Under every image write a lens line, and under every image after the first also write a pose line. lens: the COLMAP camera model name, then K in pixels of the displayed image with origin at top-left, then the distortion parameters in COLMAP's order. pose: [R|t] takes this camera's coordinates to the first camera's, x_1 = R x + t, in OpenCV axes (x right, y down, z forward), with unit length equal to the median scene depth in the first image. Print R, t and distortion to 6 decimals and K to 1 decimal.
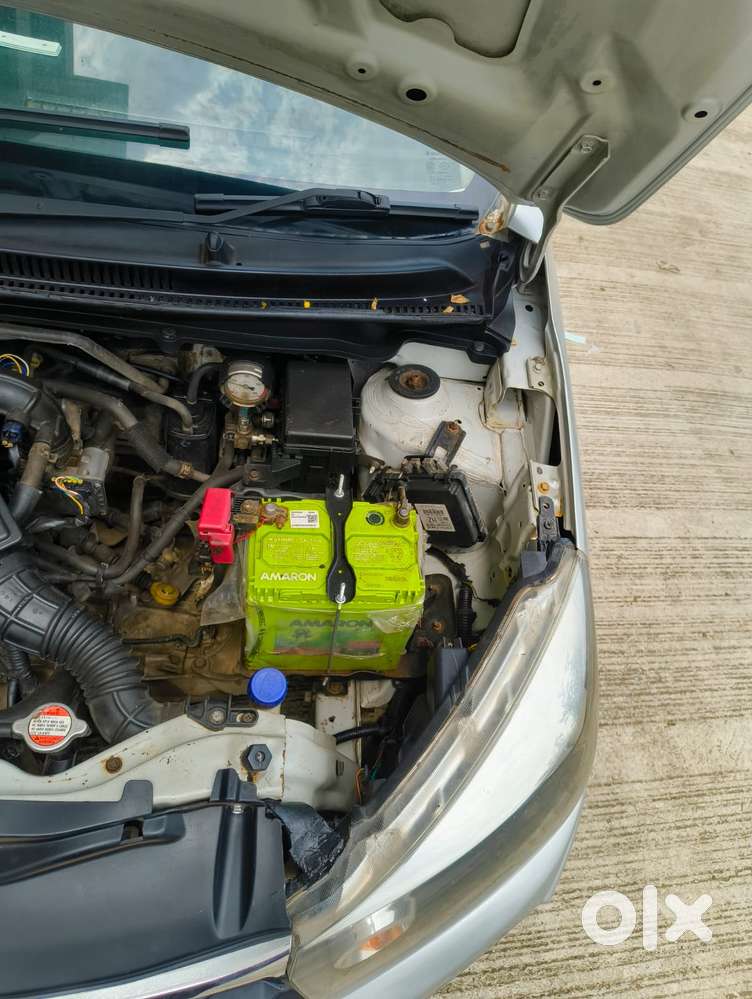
lens RADIAL K [[669.4, 0, 375.1], [0, 669.4, 466.5], [0, 0, 1]] dist [0.068816, -0.093221]
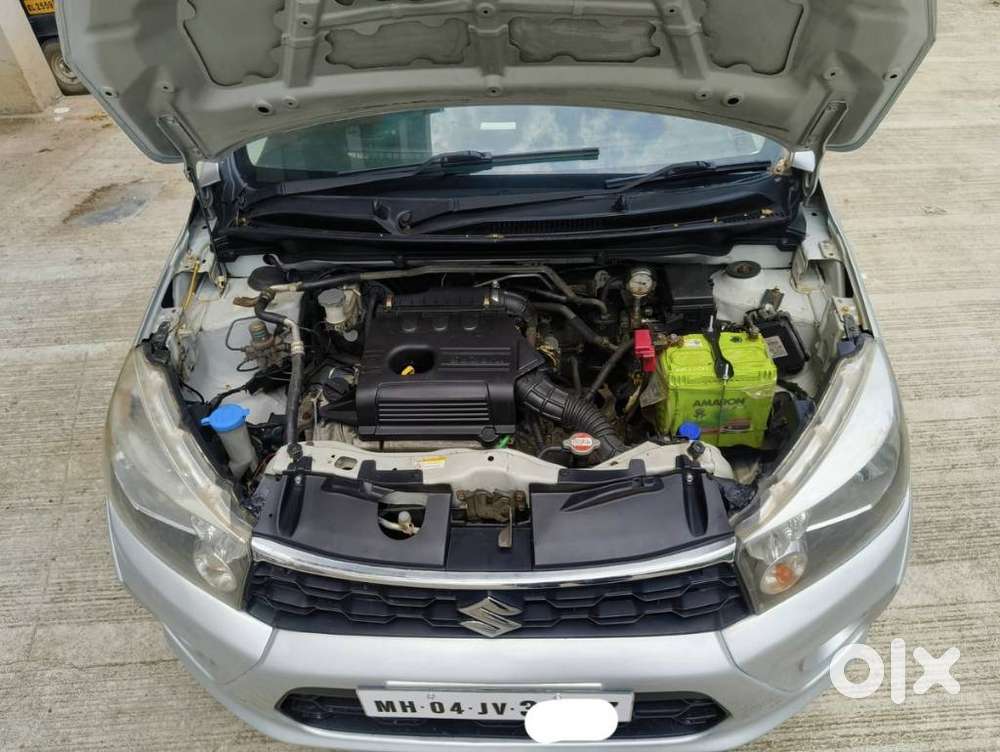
lens RADIAL K [[670.1, 0, 483.1], [0, 670.1, 376.5], [0, 0, 1]] dist [0.030643, -0.030306]
pose [[0.964960, -0.125567, -0.230404, -0.208112], [0.081201, 0.977864, -0.192841, 0.391479], [0.249518, 0.167375, 0.953796, -0.647077]]
